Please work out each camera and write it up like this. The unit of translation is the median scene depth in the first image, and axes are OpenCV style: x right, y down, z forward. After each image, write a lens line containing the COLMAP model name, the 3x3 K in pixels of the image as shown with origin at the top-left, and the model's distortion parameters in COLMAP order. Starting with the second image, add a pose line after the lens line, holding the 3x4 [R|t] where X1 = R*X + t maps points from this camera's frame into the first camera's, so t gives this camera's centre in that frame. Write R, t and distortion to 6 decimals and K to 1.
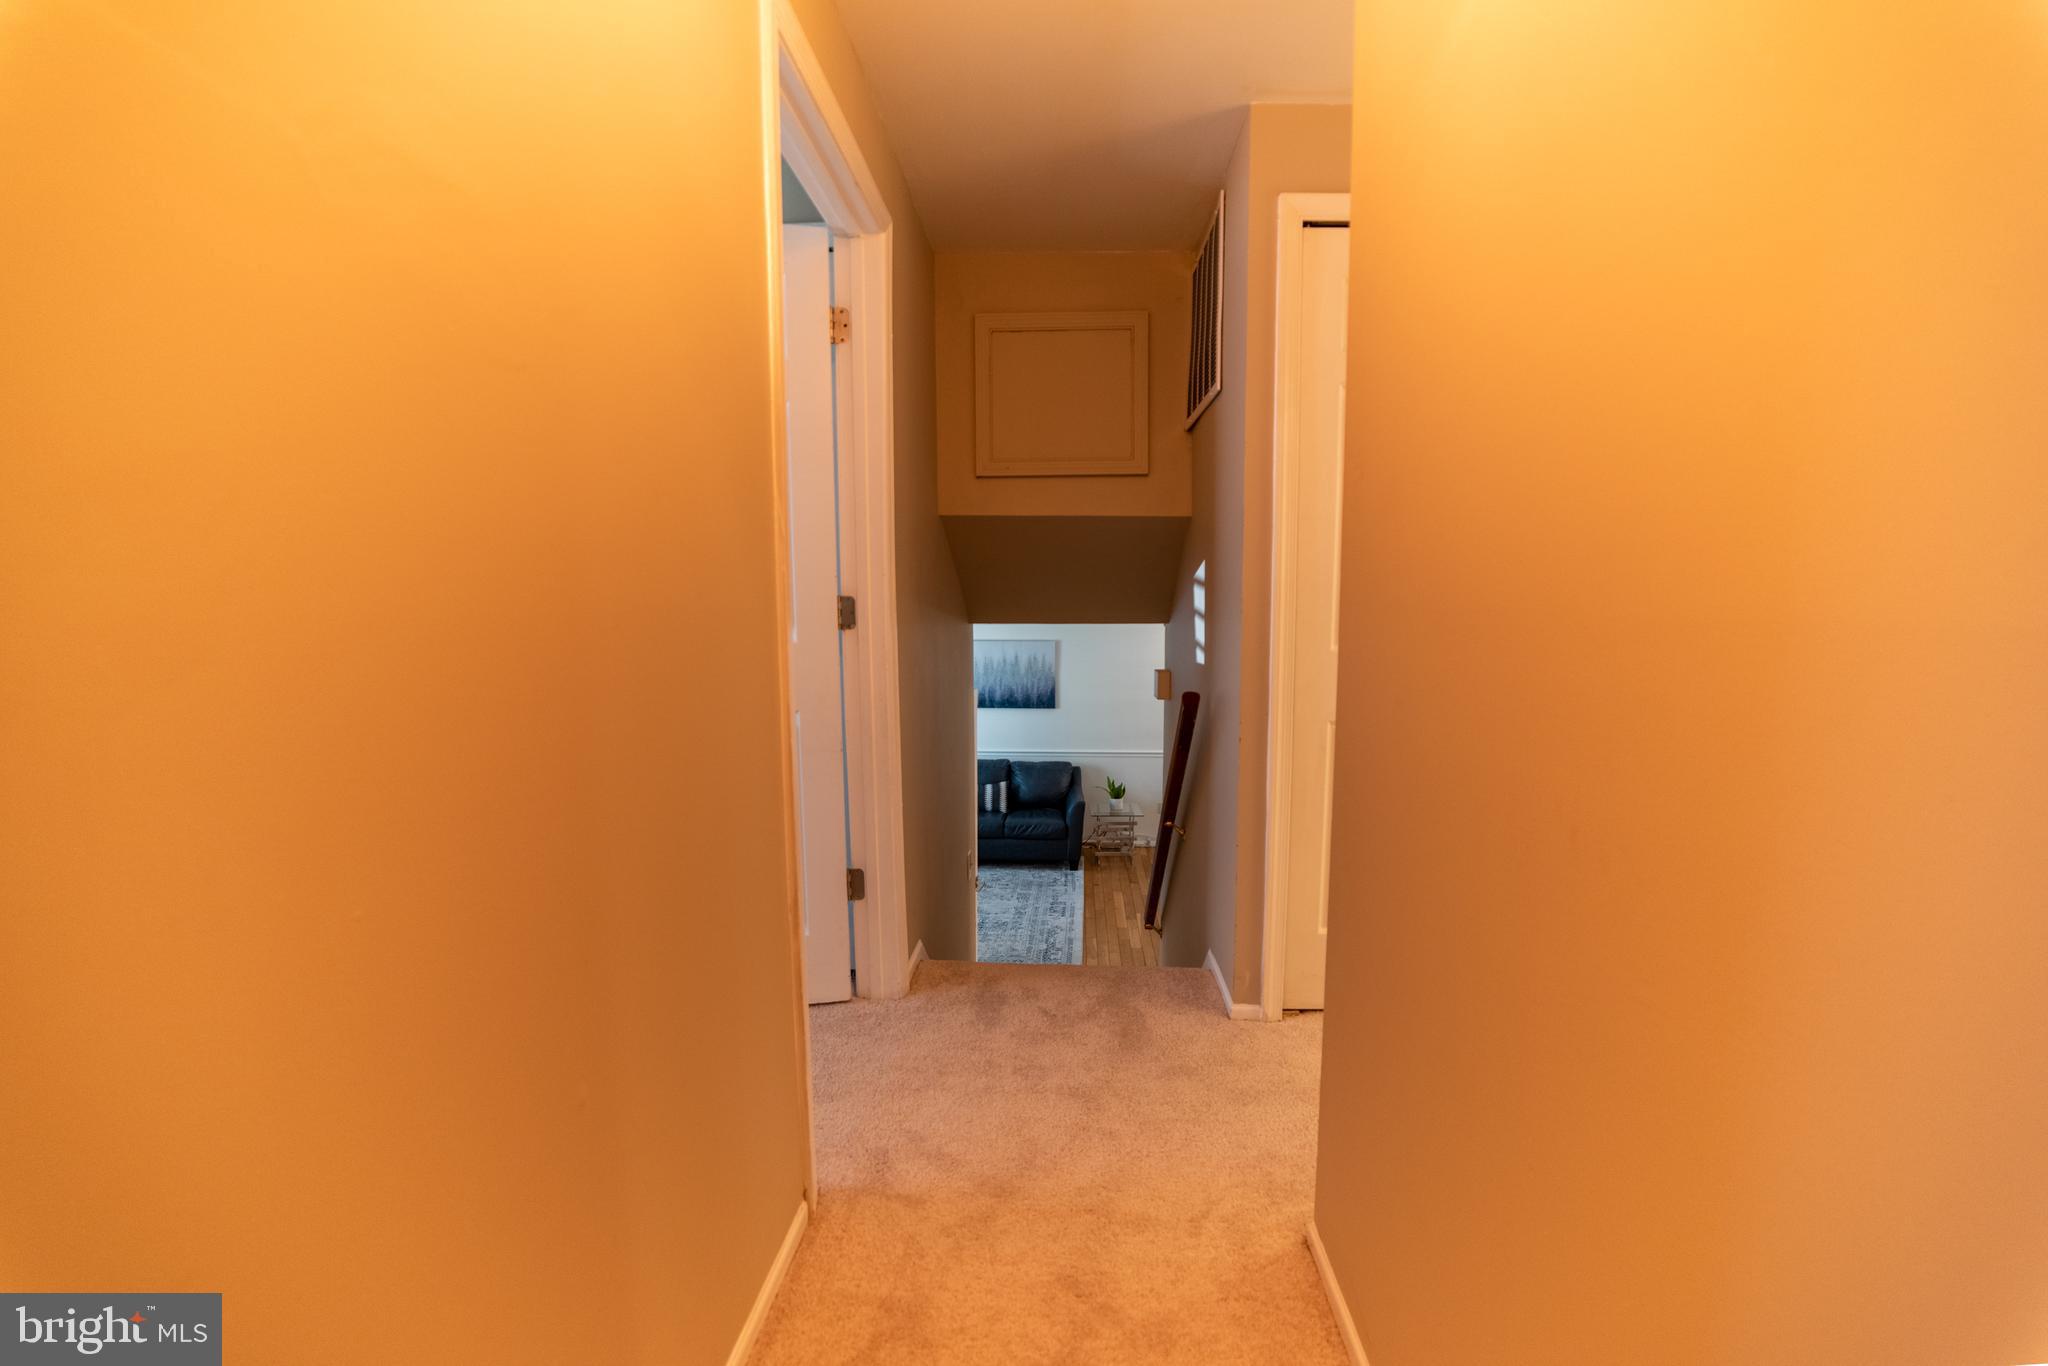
lens RADIAL K [[819.9, 0, 1043.7], [0, 819.9, 680.4], [0, 0, 1]] dist [-0.033431, 0.005334]
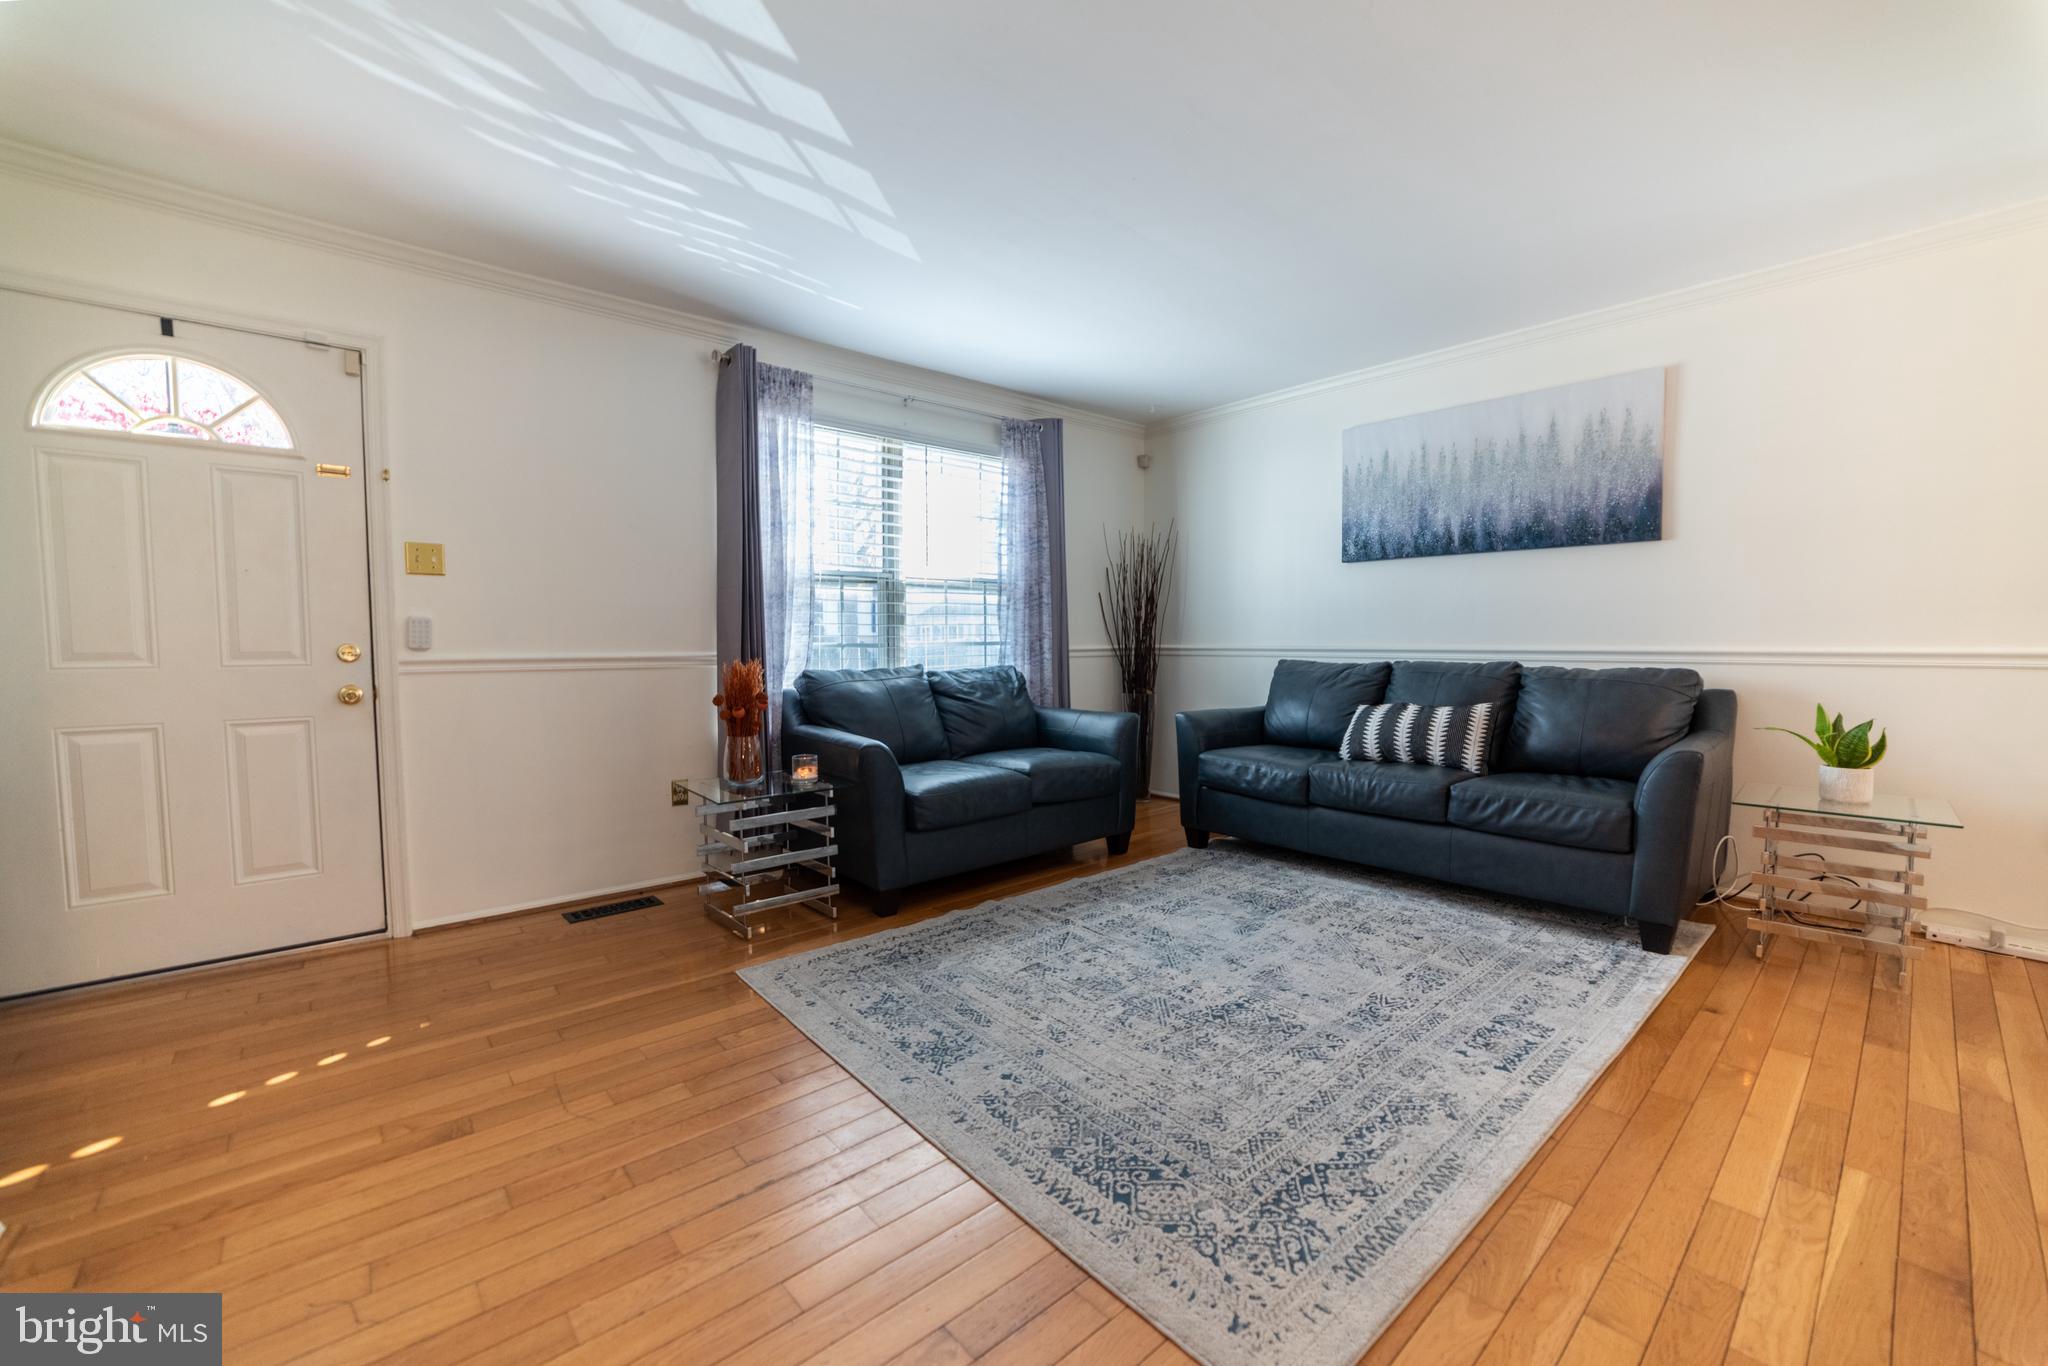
lens RADIAL K [[819.9, 0, 1043.7], [0, 819.9, 680.4], [0, 0, 1]] dist [-0.033431, 0.005334]
pose [[0.697089, 0.032638, -0.716242, 0.094682], [-0.062212, 0.997949, -0.015074, 0.137558], [0.714281, 0.055067, 0.697690, 0.567877]]
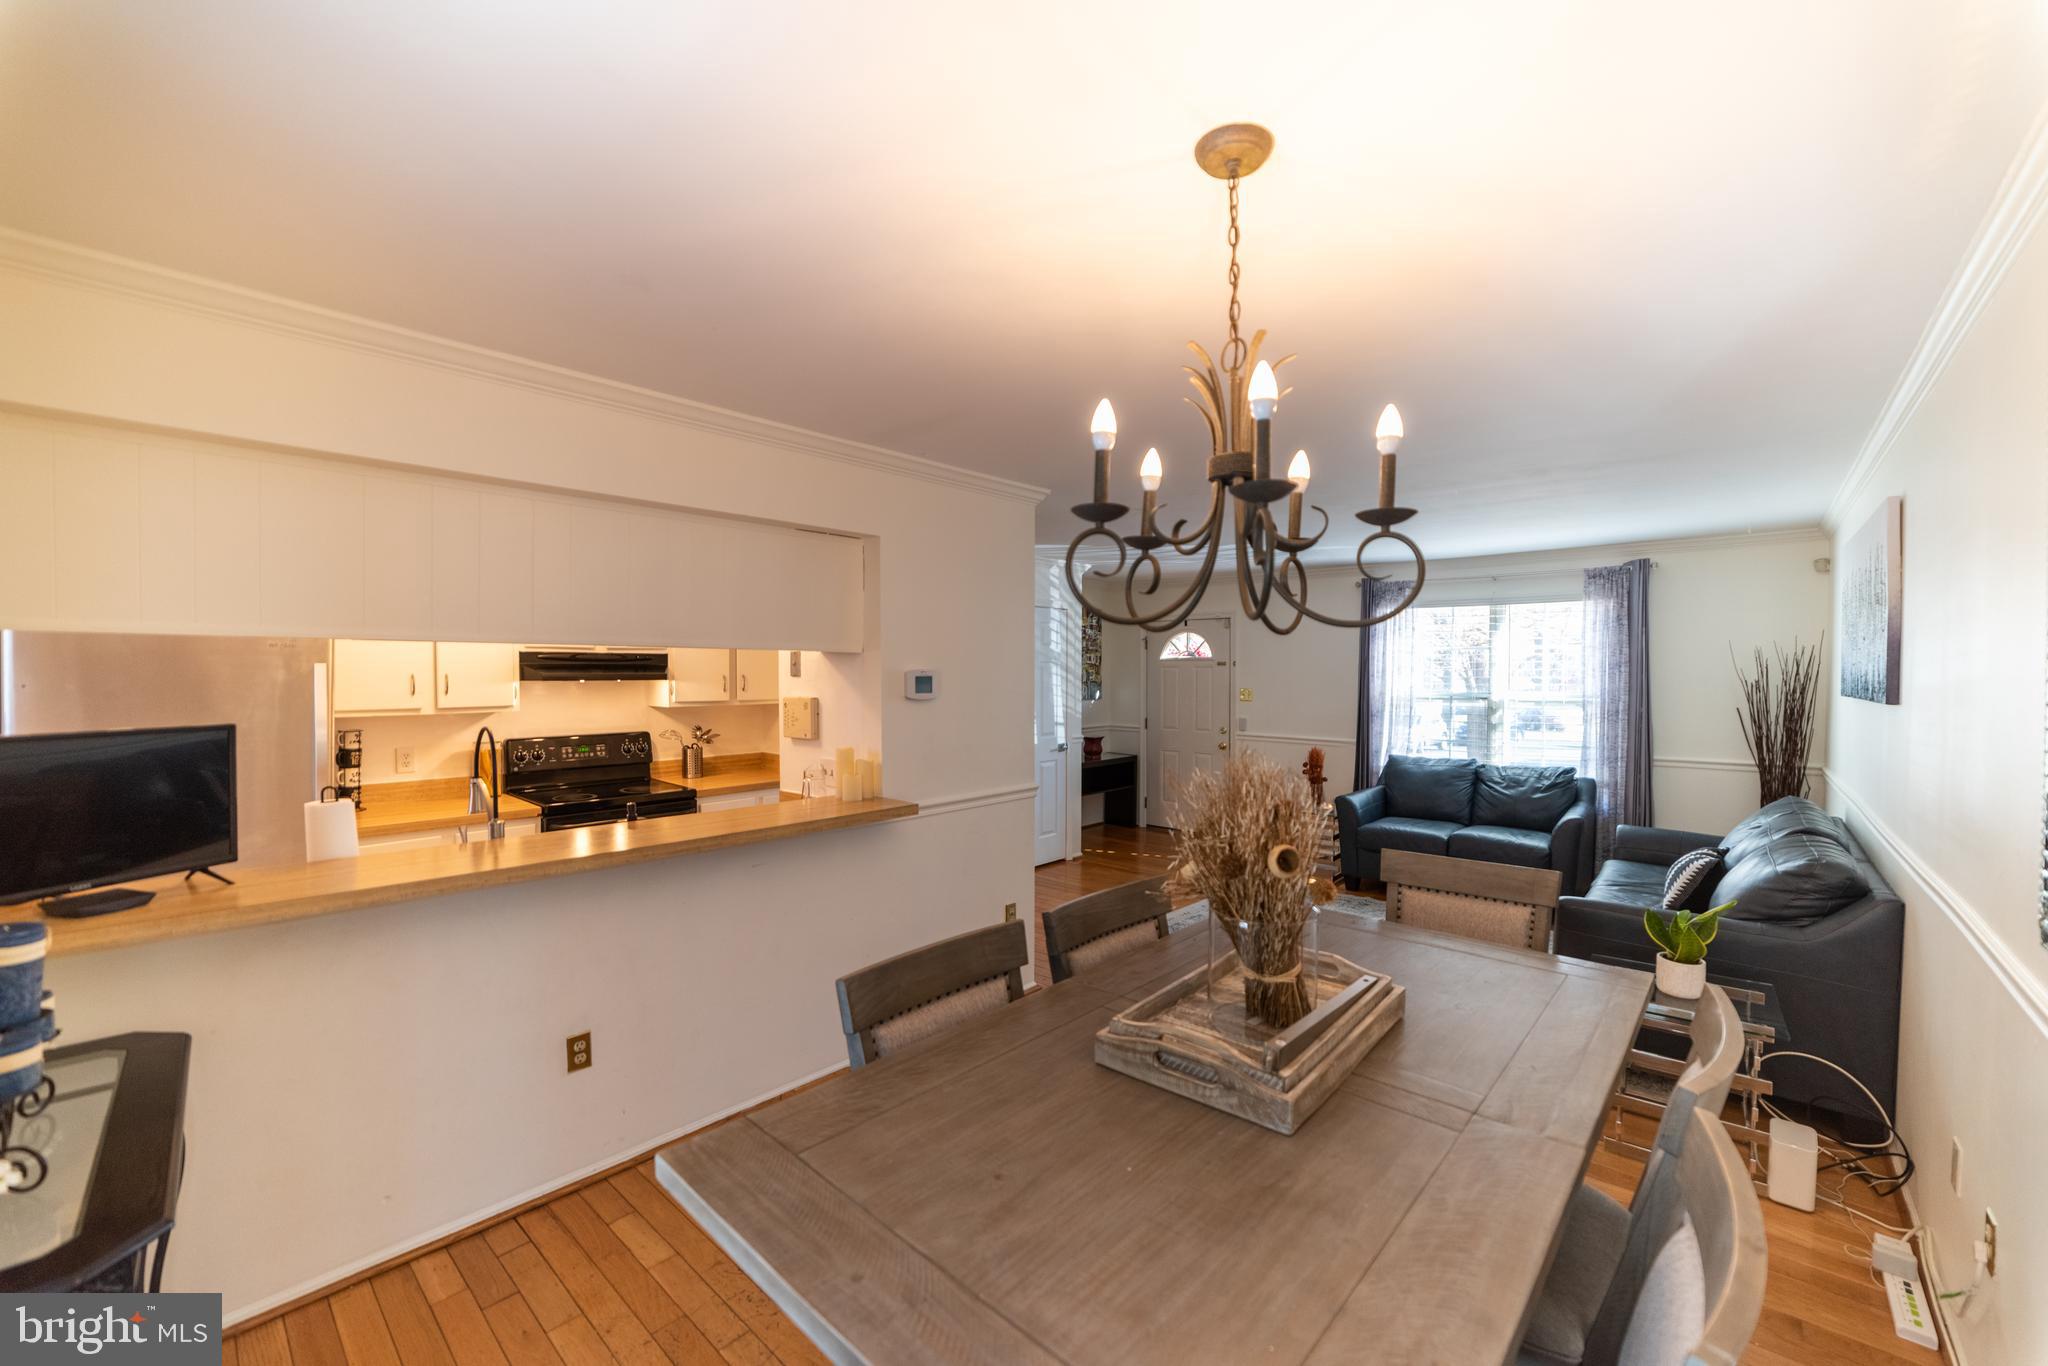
lens RADIAL K [[819.9, 0, 1043.7], [0, 819.9, 680.4], [0, 0, 1]] dist [-0.033431, 0.005334]
pose [[-0.624793, 0.004330, -0.780778, 0.511342], [-0.077853, 0.994656, 0.067815, 0.032574], [0.776899, 0.103157, -0.621117, 1.017395]]
